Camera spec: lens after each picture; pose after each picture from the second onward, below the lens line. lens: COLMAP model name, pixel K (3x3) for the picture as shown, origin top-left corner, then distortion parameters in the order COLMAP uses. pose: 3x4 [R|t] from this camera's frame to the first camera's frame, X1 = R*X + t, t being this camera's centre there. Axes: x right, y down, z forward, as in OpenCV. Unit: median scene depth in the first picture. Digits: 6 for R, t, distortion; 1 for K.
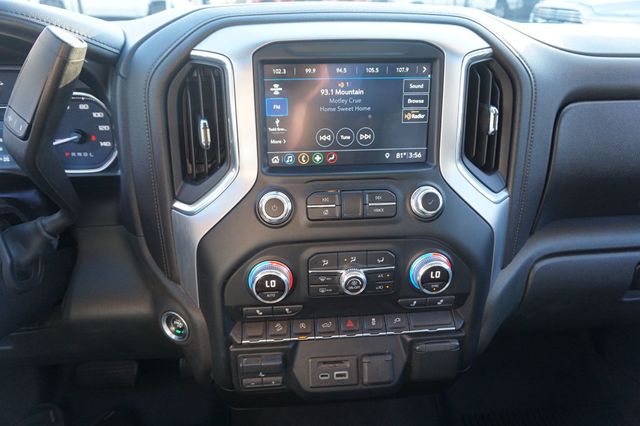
lens RADIAL K [[437.7, 0, 323.7], [0, 437.7, 207.3], [0, 0, 1]] dist [-0.012665, 0.005383]
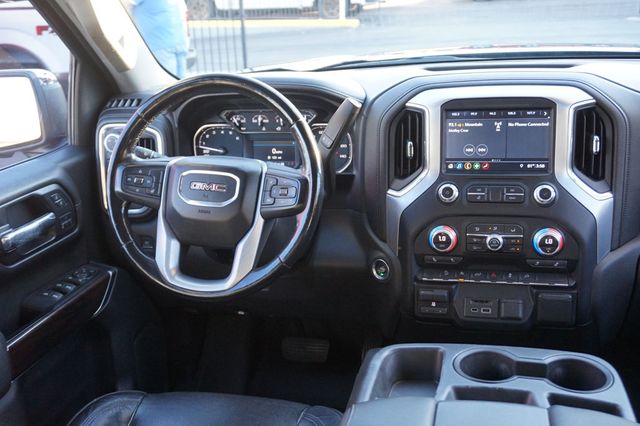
lens RADIAL K [[685.4, 0, 316.7], [0, 685.4, 210.9], [0, 0, 1]] dist [0.013529, 0.000000]
pose [[0.939771, 0.049911, -0.338142, 0.295047], [-0.084348, 0.992550, -0.087918, 0.326014], [0.331235, 0.111144, 0.936979, -1.560801]]
